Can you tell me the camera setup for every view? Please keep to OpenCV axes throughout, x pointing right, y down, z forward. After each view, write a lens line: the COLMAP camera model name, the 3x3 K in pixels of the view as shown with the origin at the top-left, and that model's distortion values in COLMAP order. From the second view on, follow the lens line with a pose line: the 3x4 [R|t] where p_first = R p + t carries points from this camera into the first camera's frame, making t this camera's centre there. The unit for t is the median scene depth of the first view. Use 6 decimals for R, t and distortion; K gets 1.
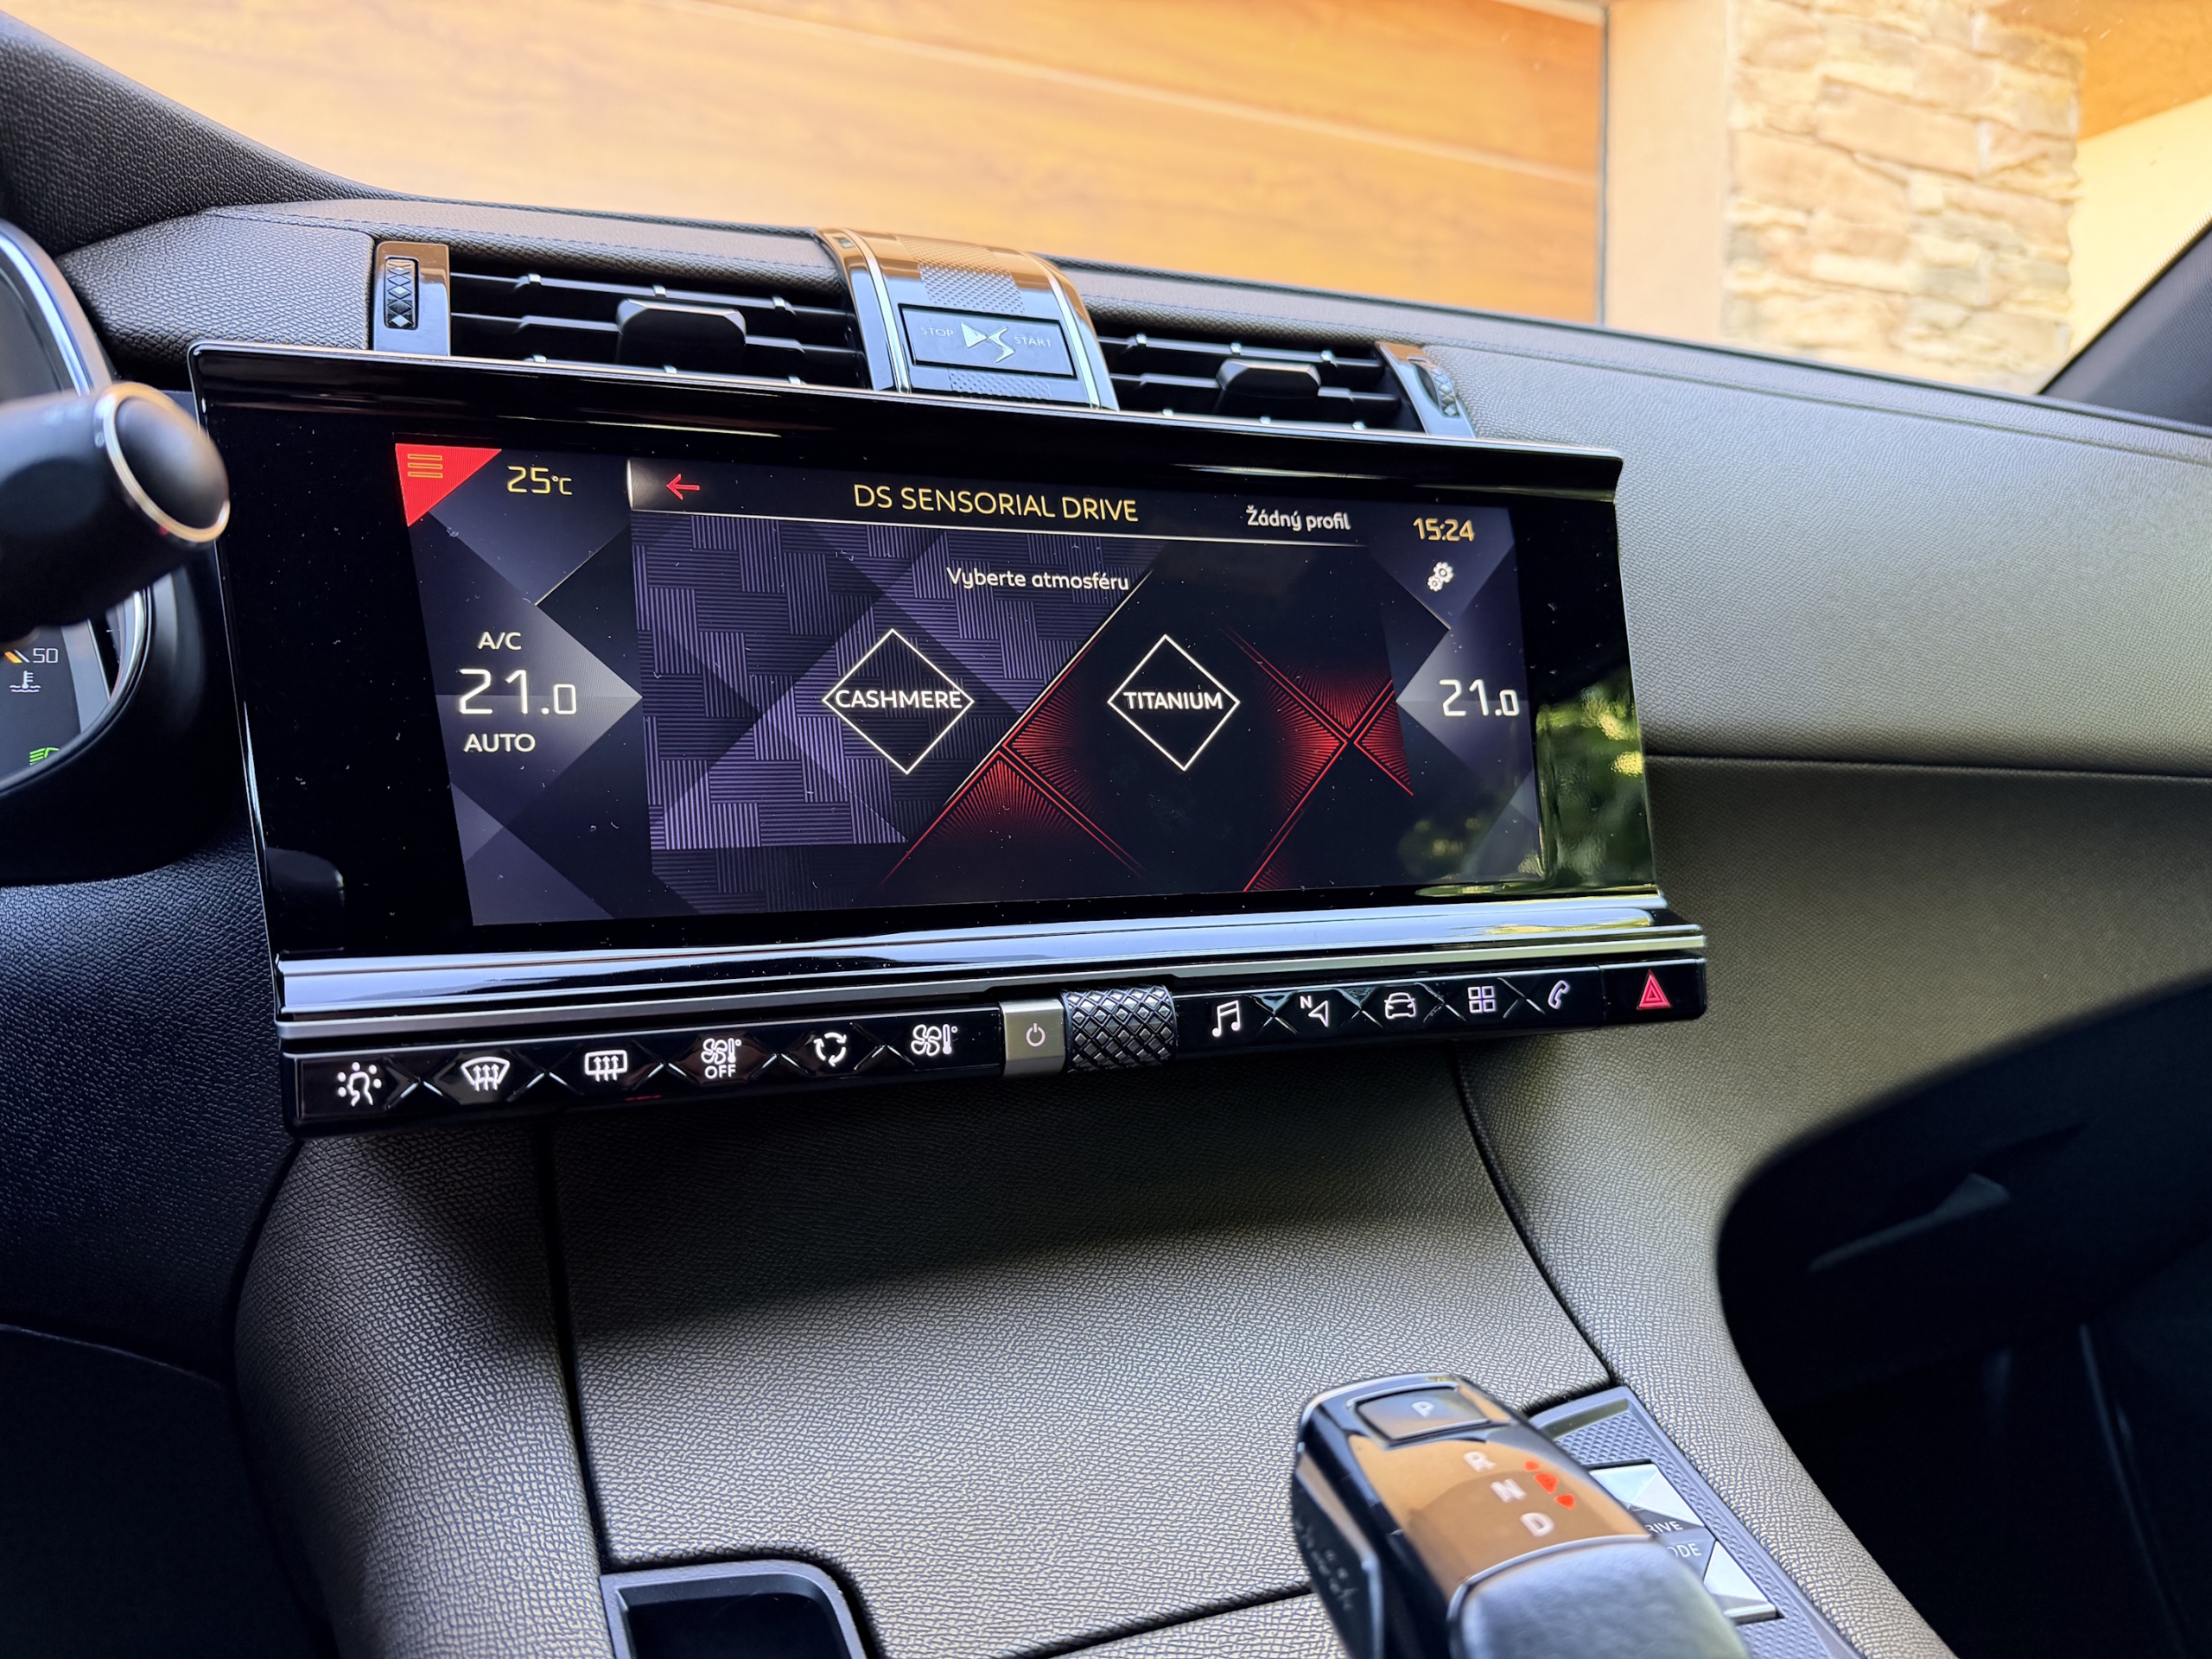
lens RADIAL K [[1576.9, 0, 1107.4], [0, 1576.9, 833.0], [0, 0, 1]] dist [0.013756, -0.025814]
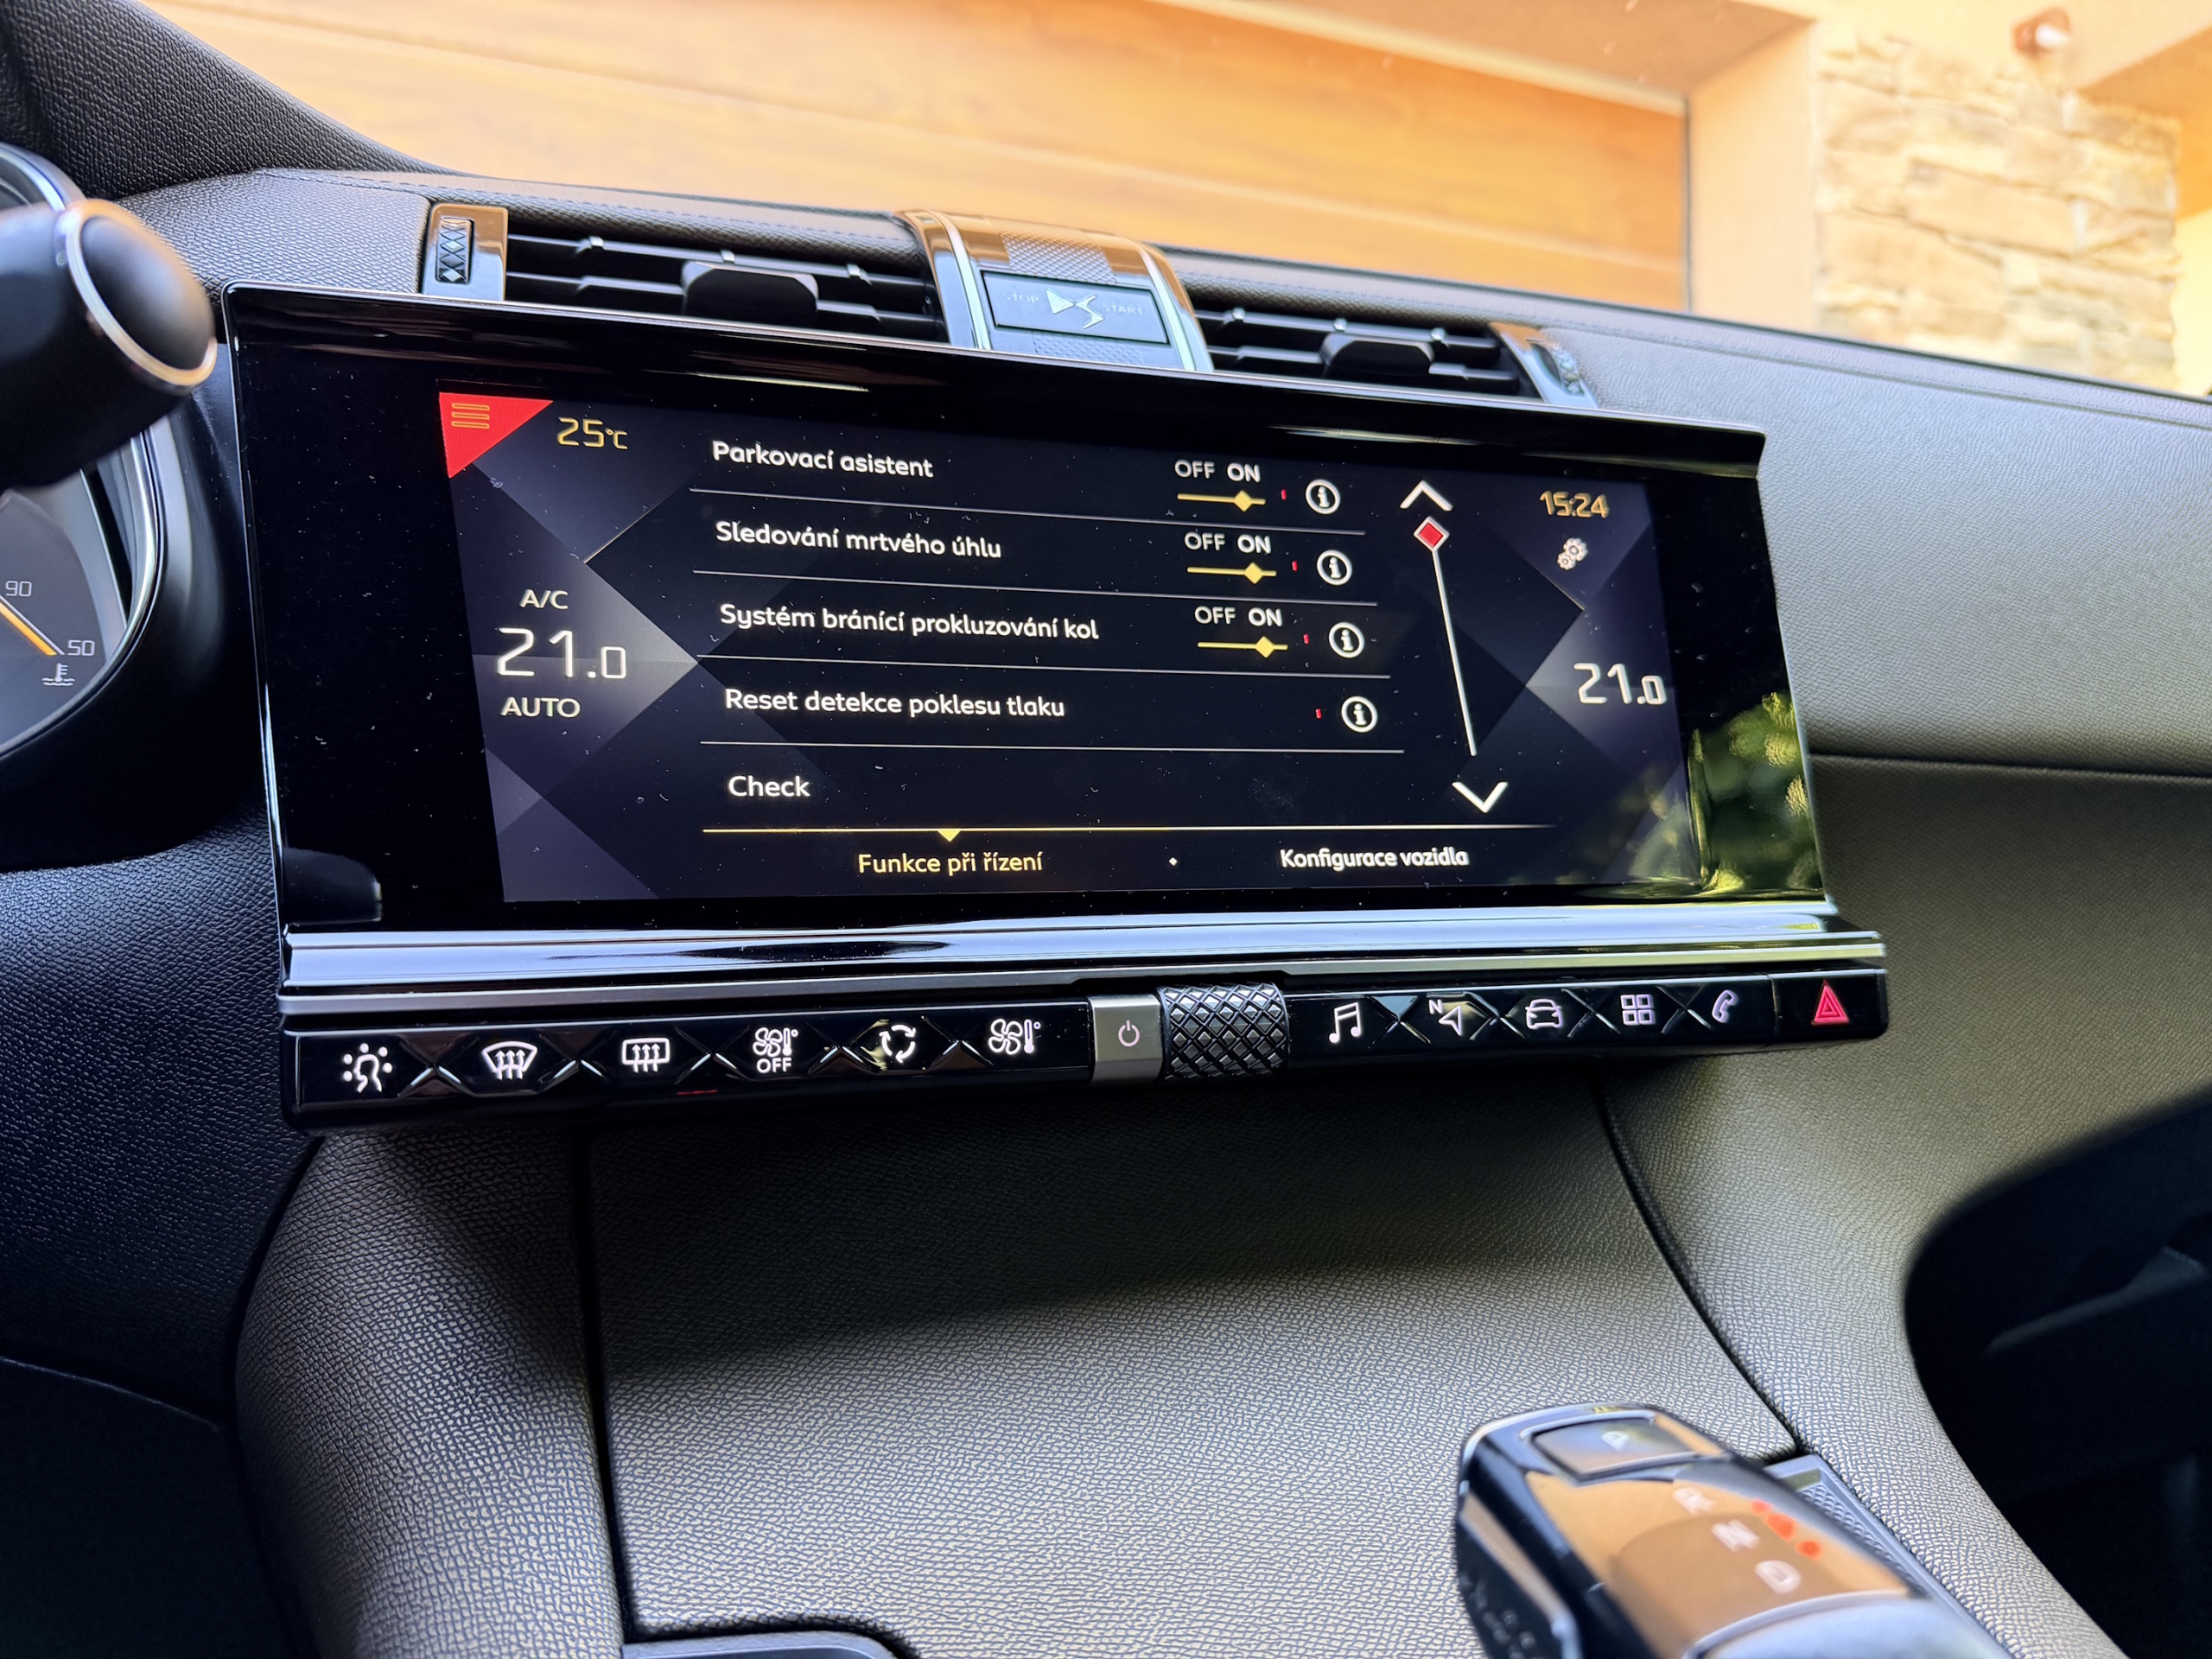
lens RADIAL K [[1576.9, 0, 1113.4], [0, 1576.9, 837.4], [0, 0, 1]] dist [0.013756, -0.025814]
pose [[0.998874, -0.003453, -0.047321, -0.012101], [0.000383, 0.997904, -0.064715, 0.072284], [0.047445, 0.064624, 0.996781, 0.108254]]
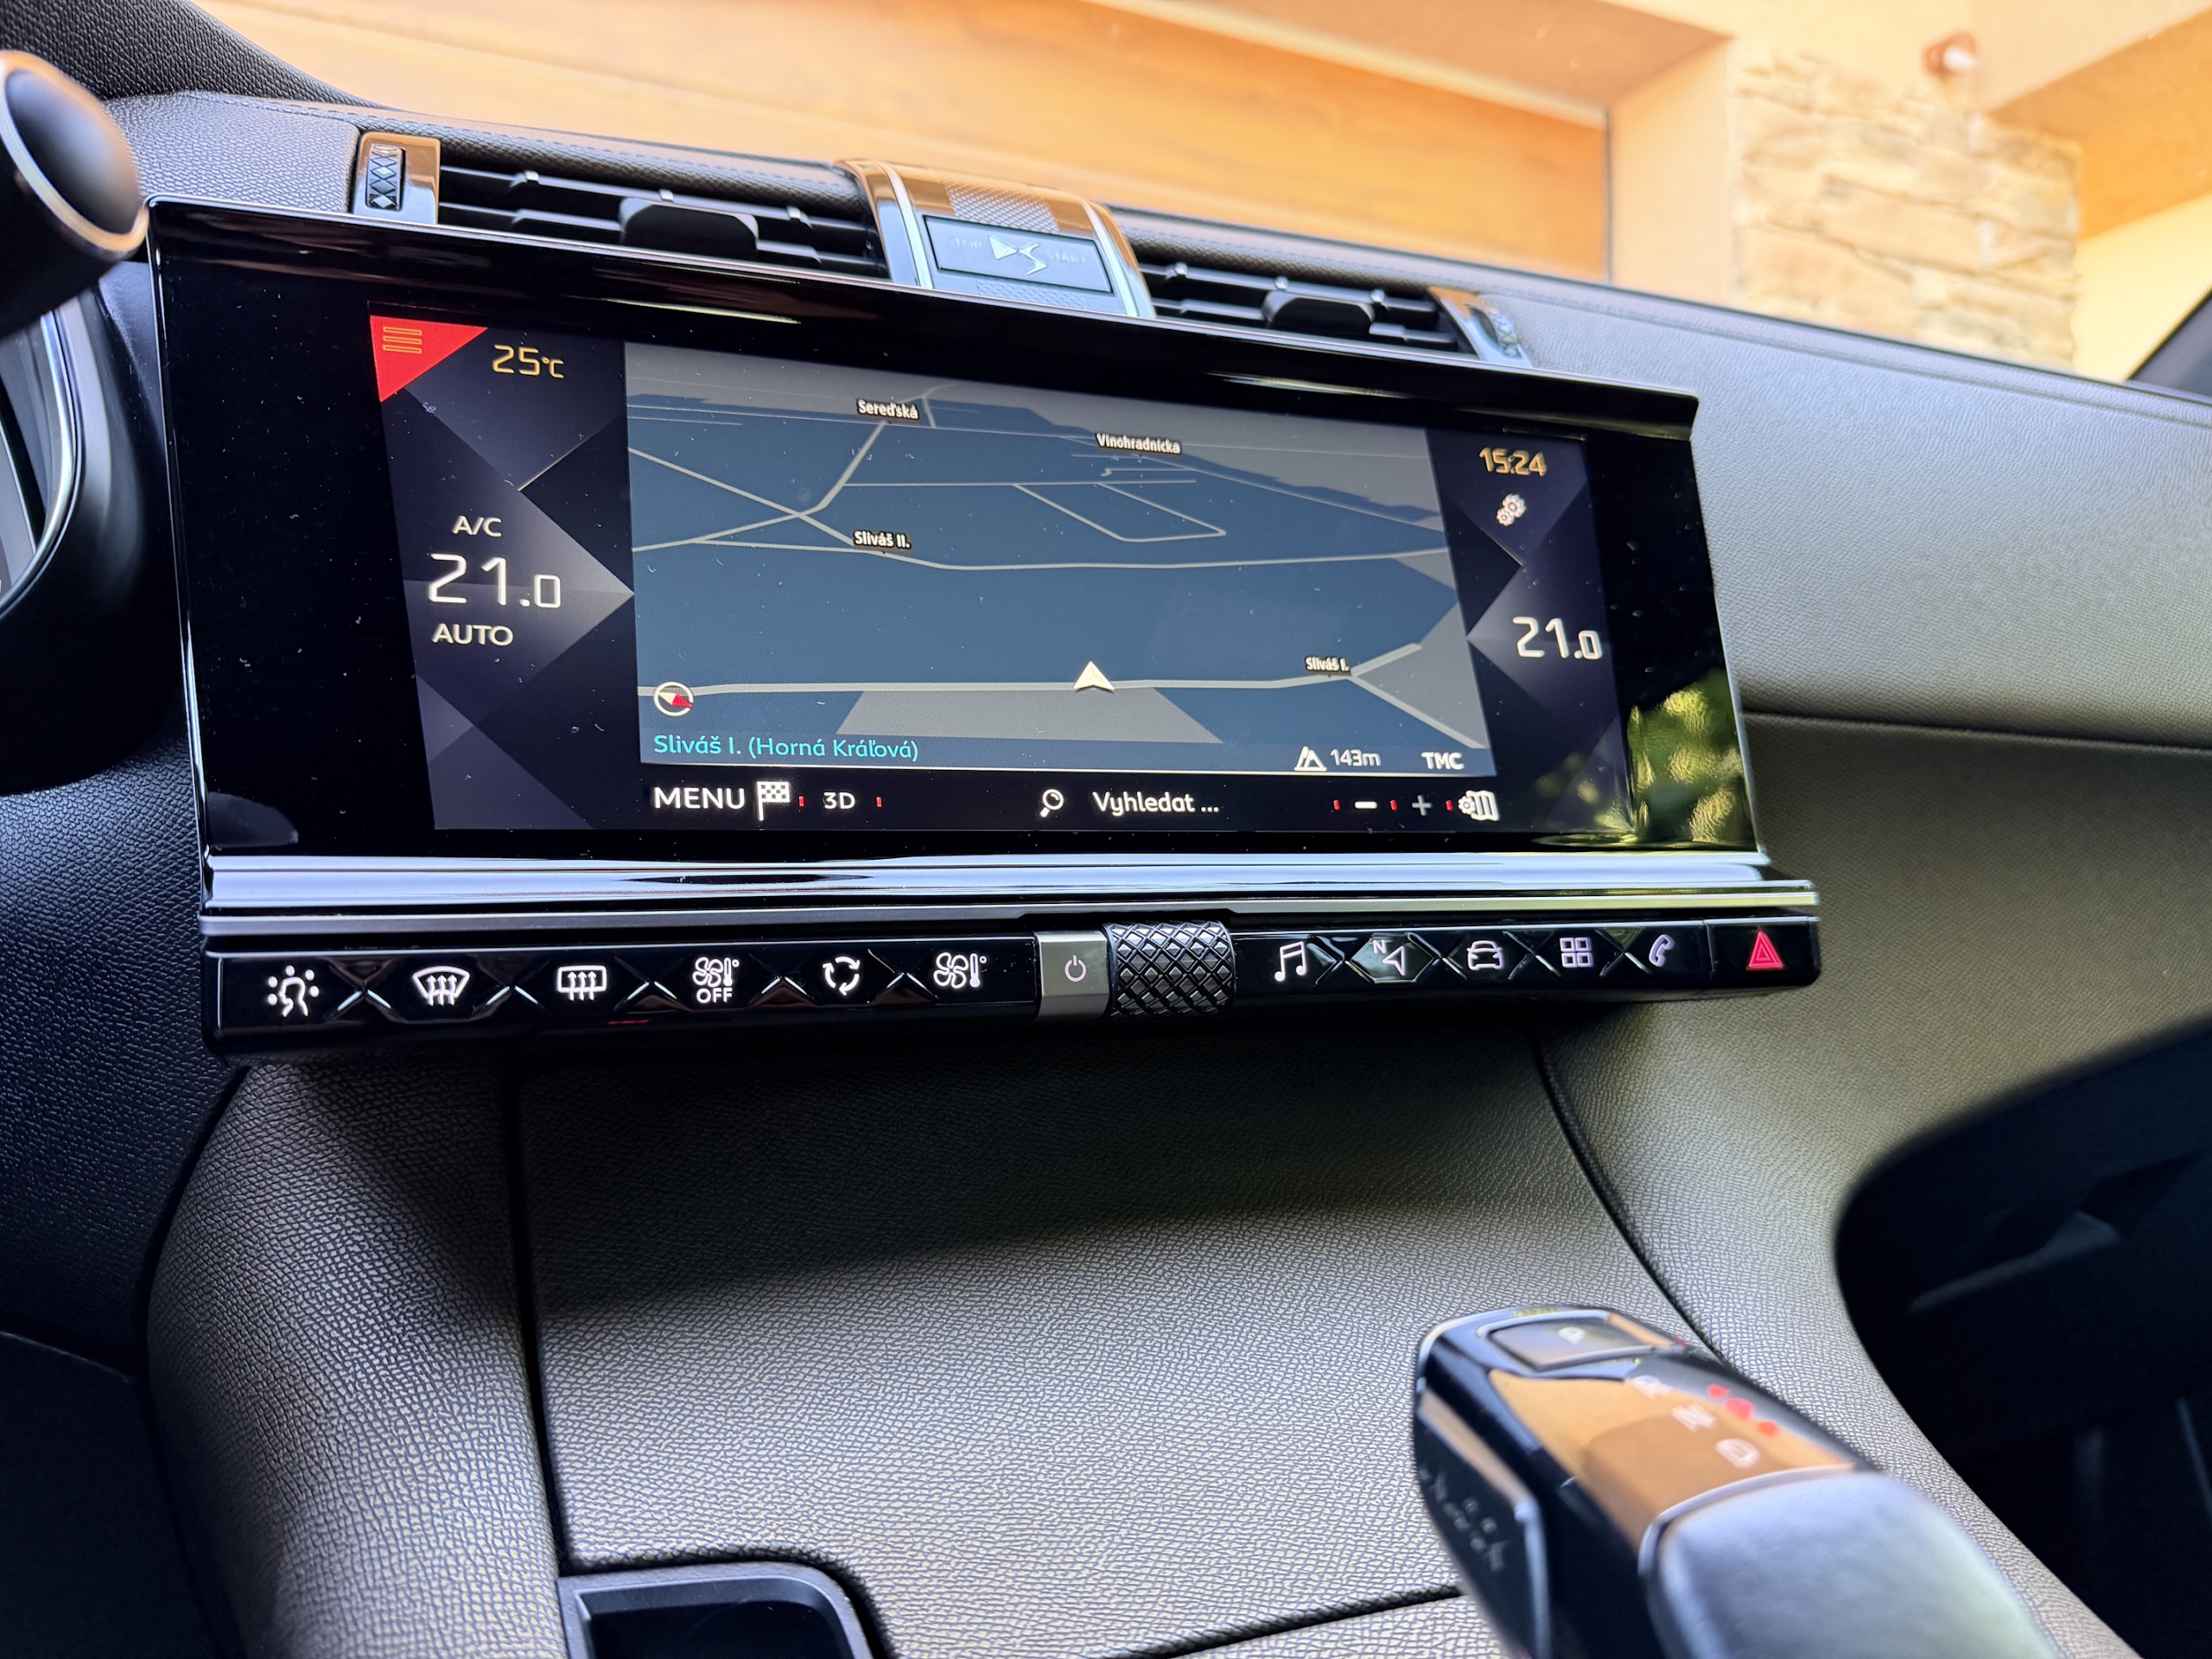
lens RADIAL K [[1576.9, 0, 1108.0], [0, 1576.9, 834.8], [0, 0, 1]] dist [0.013756, -0.025814]
pose [[0.999994, 0.000641, -0.003400, -0.023688], [-0.000880, 0.997498, -0.070693, 0.110754], [0.003347, 0.070696, 0.997492, 0.116711]]
